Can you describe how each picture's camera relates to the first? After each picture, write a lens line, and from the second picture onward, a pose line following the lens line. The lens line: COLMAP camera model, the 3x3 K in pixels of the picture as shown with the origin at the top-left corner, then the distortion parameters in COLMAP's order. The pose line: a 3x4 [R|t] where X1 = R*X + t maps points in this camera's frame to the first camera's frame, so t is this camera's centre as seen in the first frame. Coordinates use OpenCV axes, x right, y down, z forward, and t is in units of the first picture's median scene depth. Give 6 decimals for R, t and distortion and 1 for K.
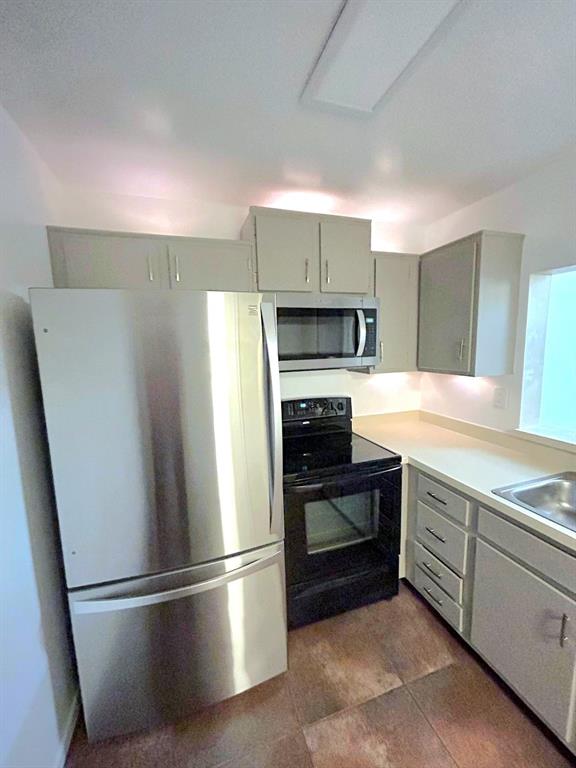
lens RADIAL K [[311.3, 0, 288.9], [0, 311.3, 385.6], [0, 0, 1]] dist [-0.004146, 0.000671]
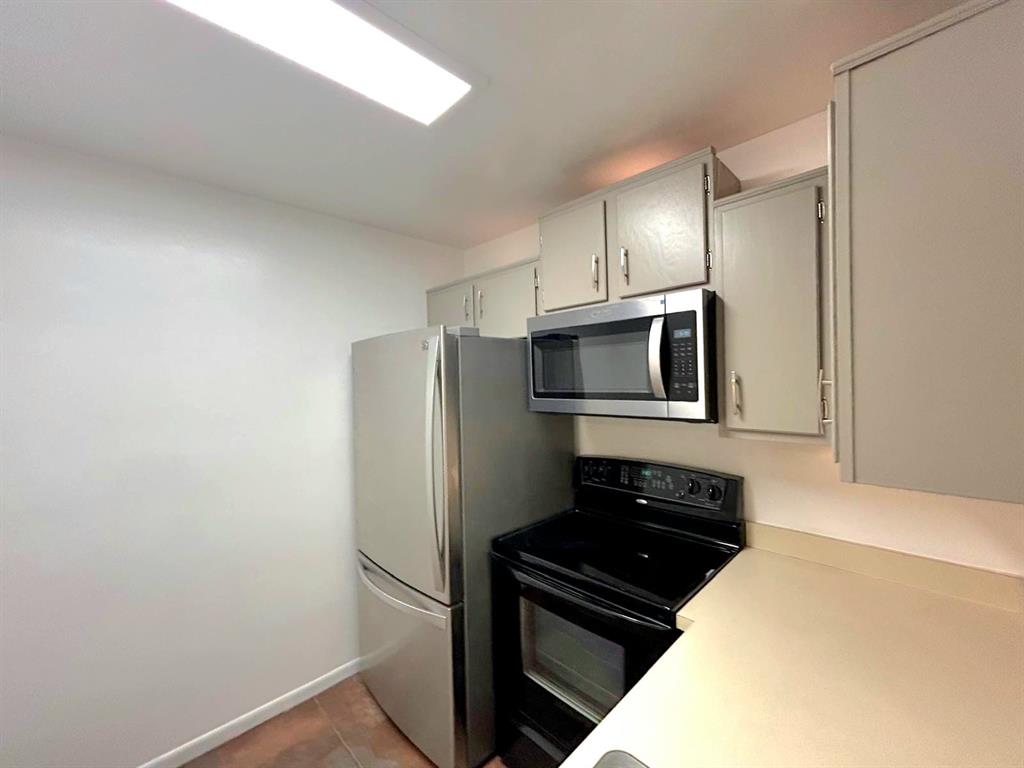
lens RADIAL K [[415.1, 0, 511.7], [0, 415.1, 383.9], [0, 0, 1]] dist [-0.004146, 0.000671]
pose [[0.436590, 0.028909, -0.899196, 0.795041], [-0.109929, 0.993708, -0.021427, -0.078764], [0.892919, 0.108203, 0.437021, 0.450965]]
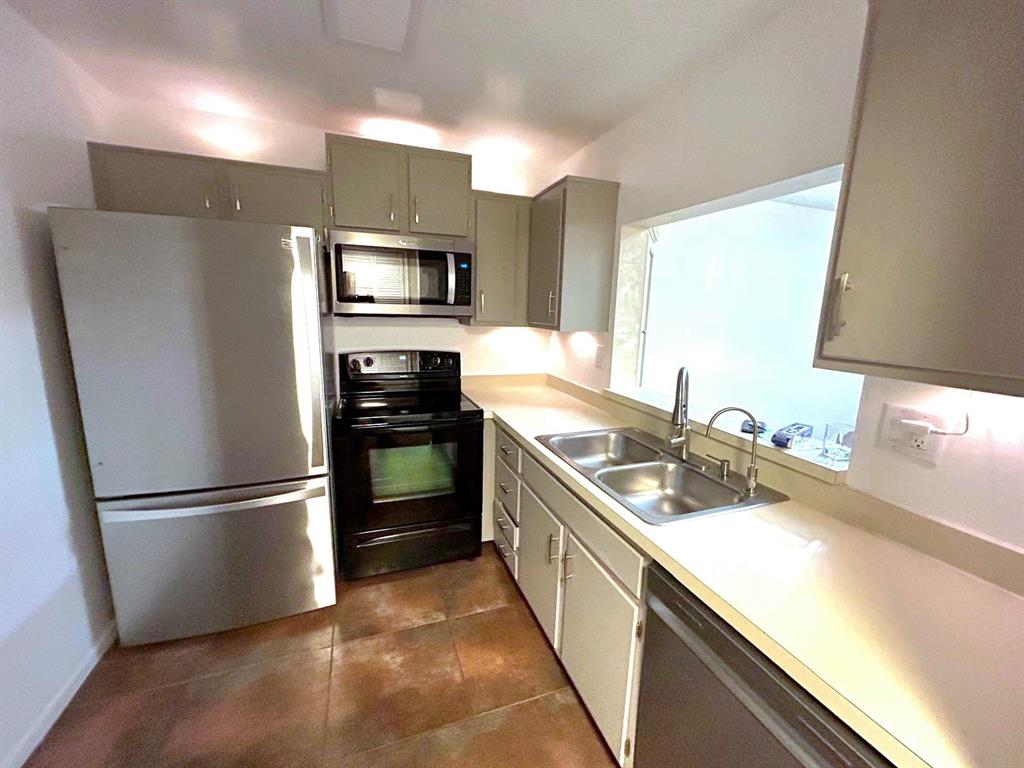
lens RADIAL K [[415.1, 0, 513.7], [0, 415.1, 385.8], [0, 0, 1]] dist [-0.004146, 0.000671]
pose [[0.998125, 0.047153, 0.039027, 0.389626], [-0.049193, 0.997379, 0.053064, 0.076253], [-0.036423, -0.054884, 0.997828, -0.270808]]
